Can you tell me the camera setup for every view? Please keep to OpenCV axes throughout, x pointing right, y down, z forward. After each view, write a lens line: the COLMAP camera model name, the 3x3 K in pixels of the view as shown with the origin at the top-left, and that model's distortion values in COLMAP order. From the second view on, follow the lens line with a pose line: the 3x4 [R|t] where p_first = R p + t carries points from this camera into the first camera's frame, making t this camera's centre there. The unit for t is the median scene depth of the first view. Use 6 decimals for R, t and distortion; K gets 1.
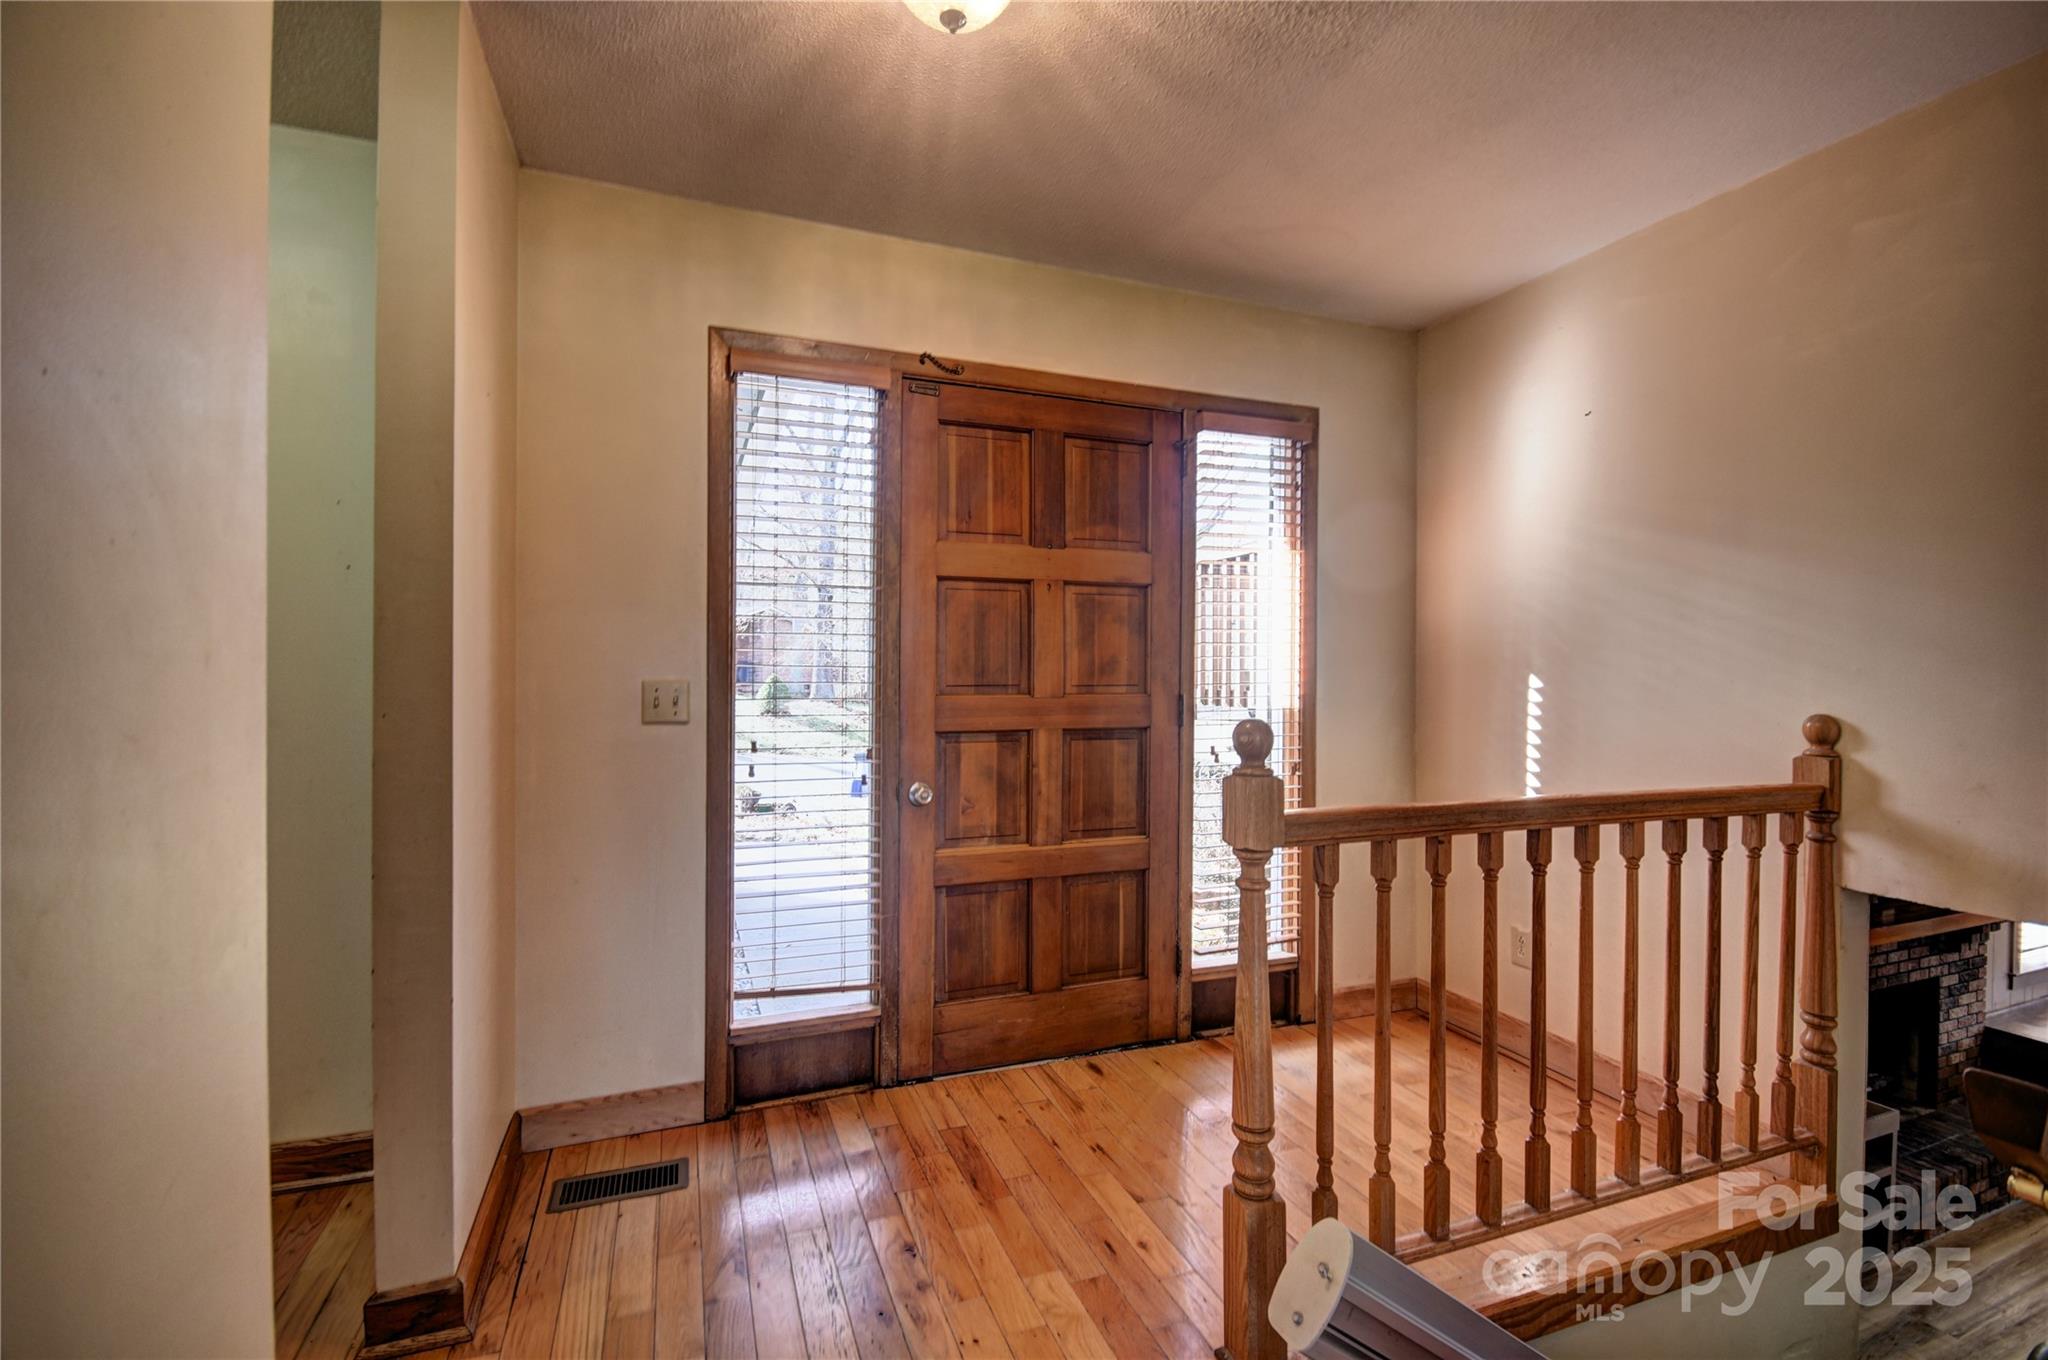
lens RADIAL K [[905.5, 0, 1037.6], [0, 905.5, 676.4], [0, 0, 1]] dist [0.012837, -0.015294]
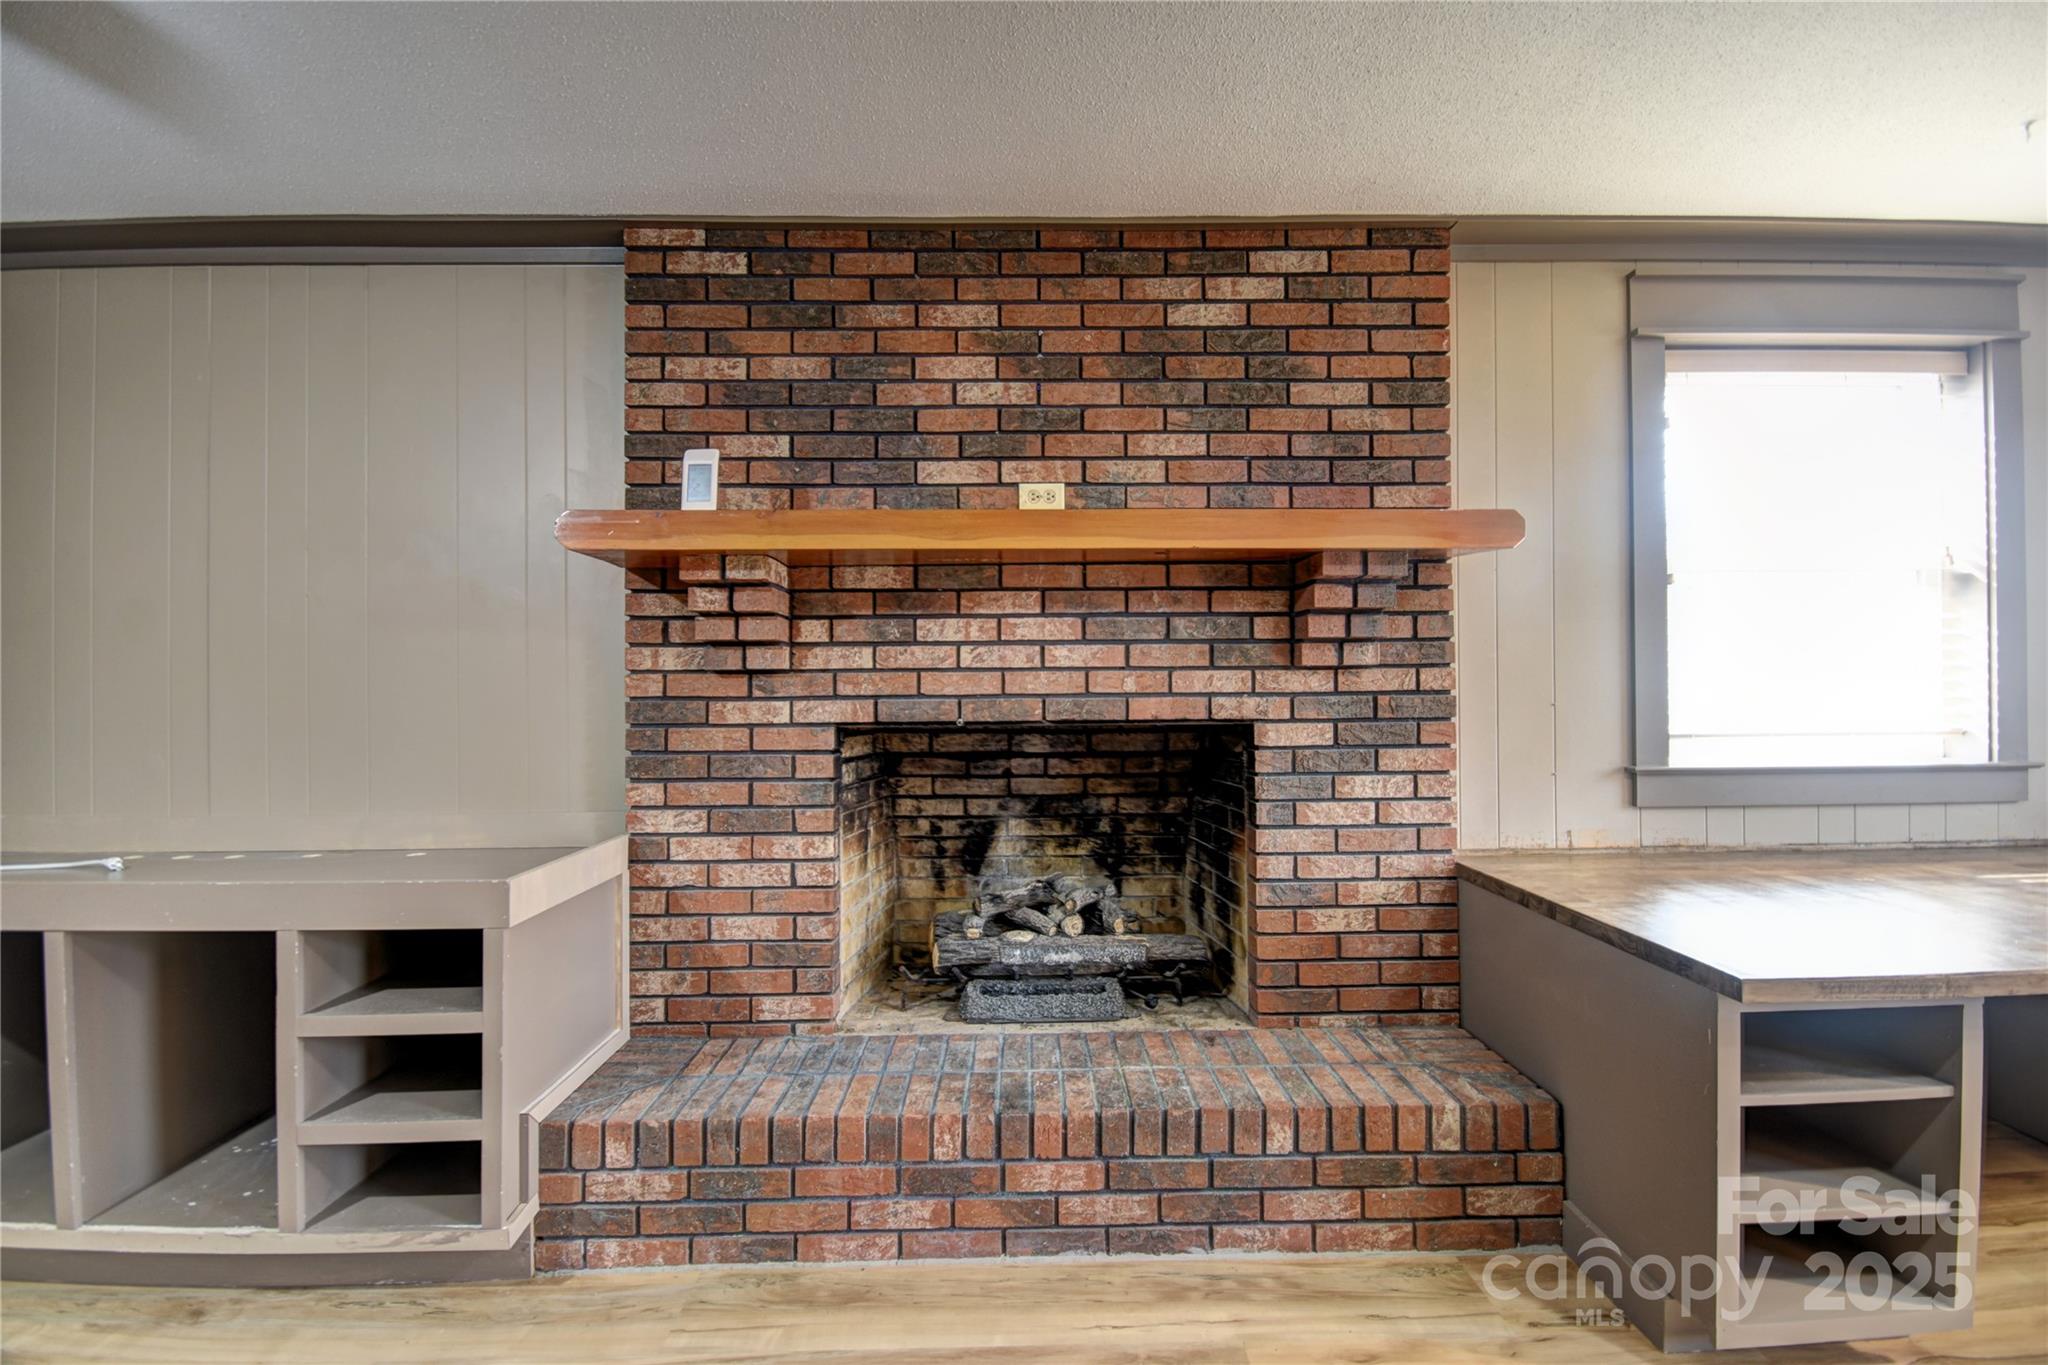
lens RADIAL K [[905.5, 0, 1037.6], [0, 905.5, 678.9], [0, 0, 1]] dist [0.012837, -0.015294]
pose [[0.940143, -0.013097, -0.340527, 1.874386], [0.011449, 0.999911, -0.006850, 0.560055], [0.340587, 0.002542, 0.940210, 0.979718]]
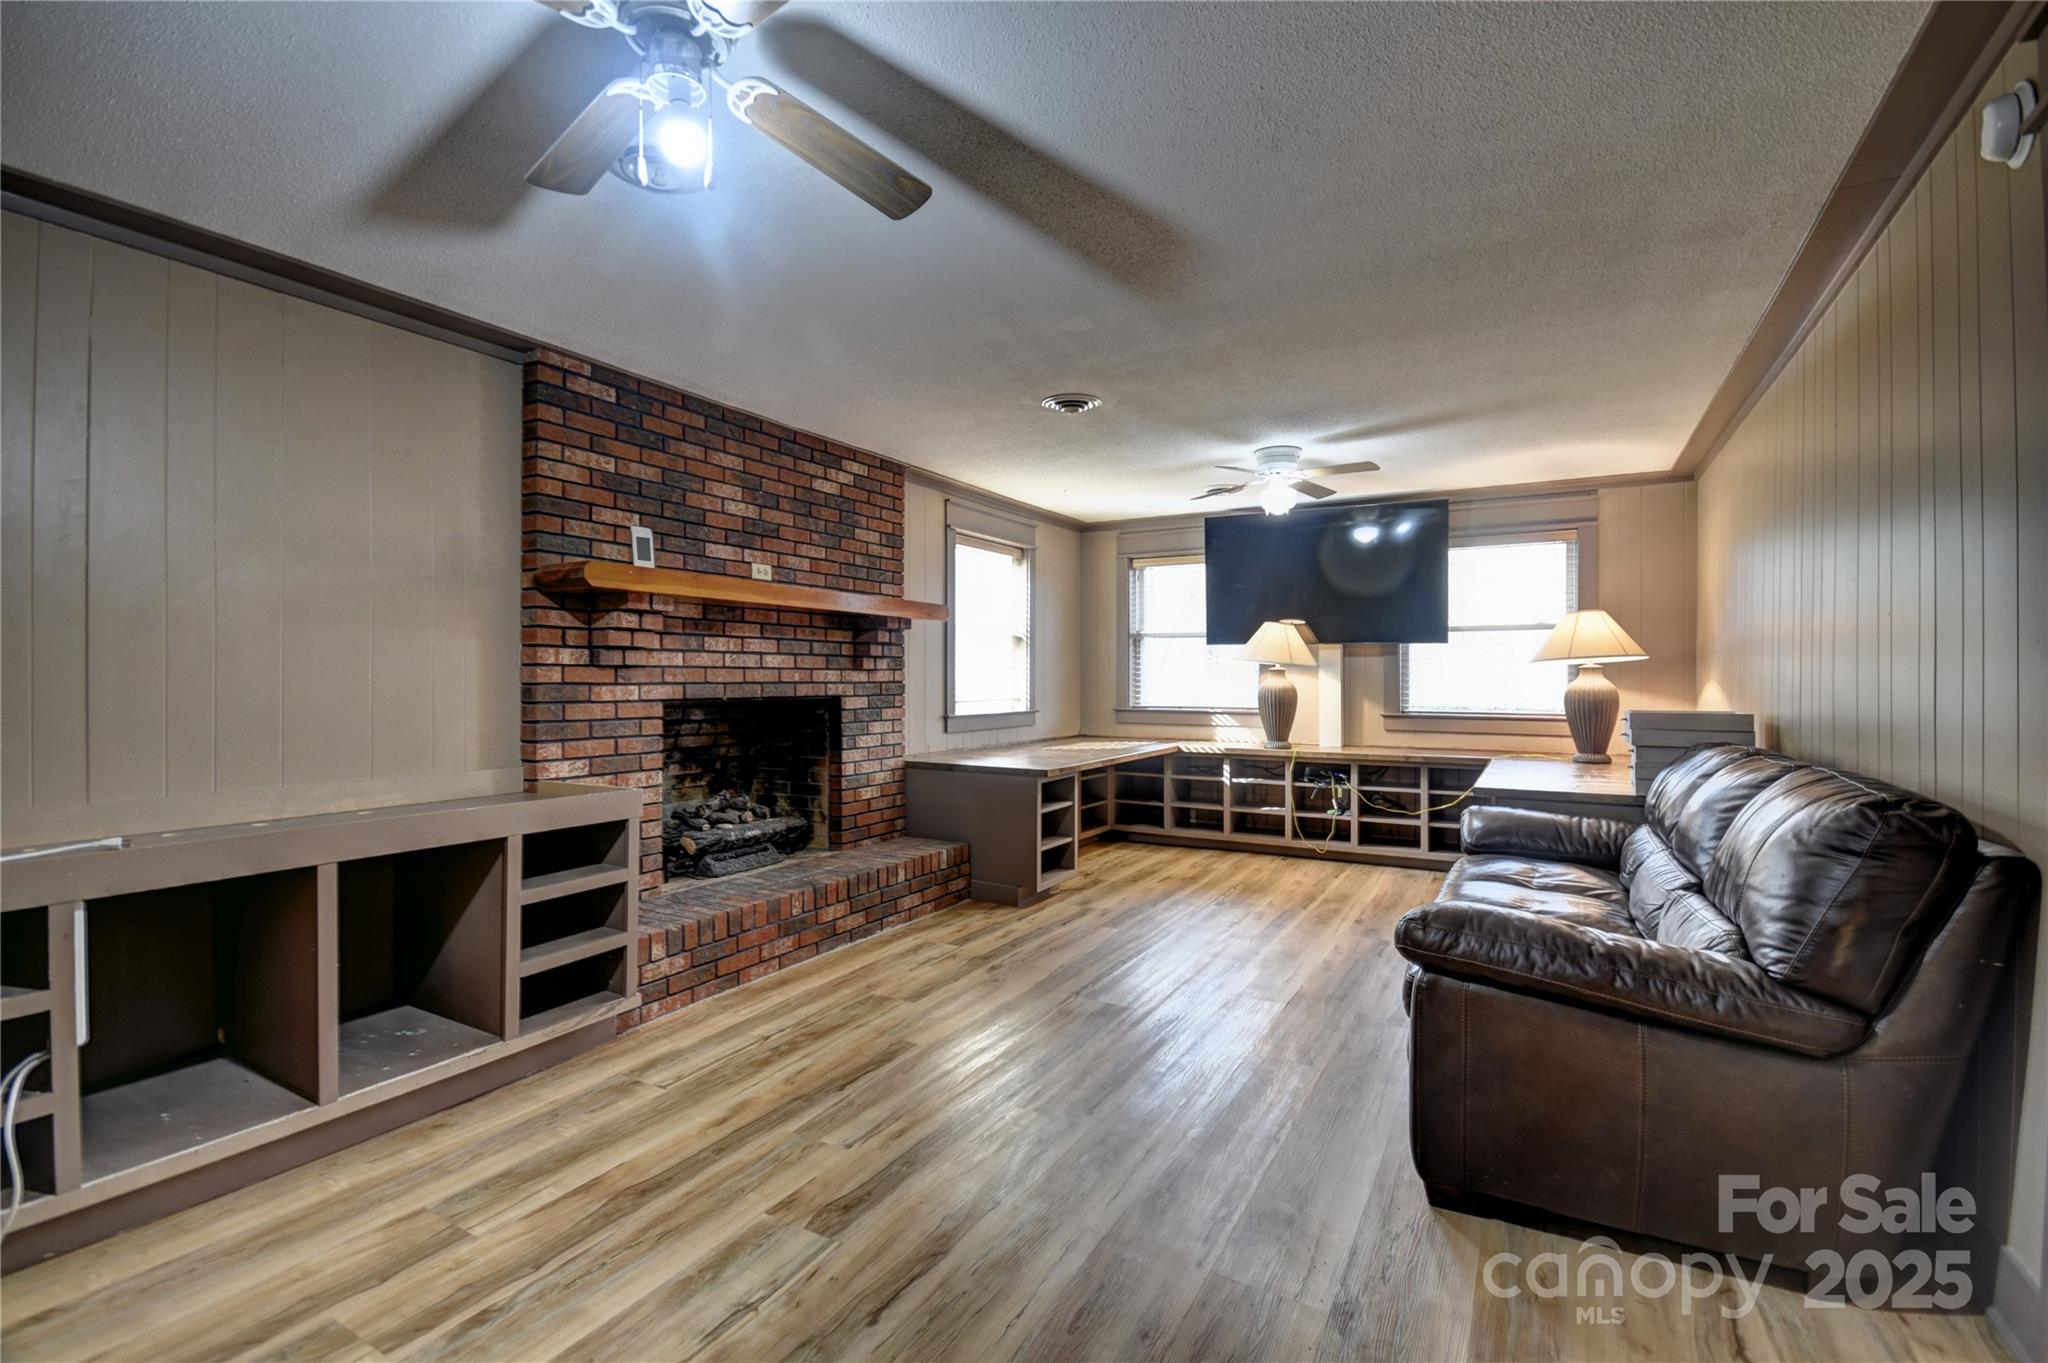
lens RADIAL K [[905.5, 0, 1037.6], [0, 905.5, 677.9], [0, 0, 1]] dist [0.012837, -0.015294]
pose [[0.770913, -0.002180, 0.636936, 1.053423], [0.001600, 0.999998, 0.001486, 0.559898], [-0.636938, -0.000126, 0.770915, 0.371454]]
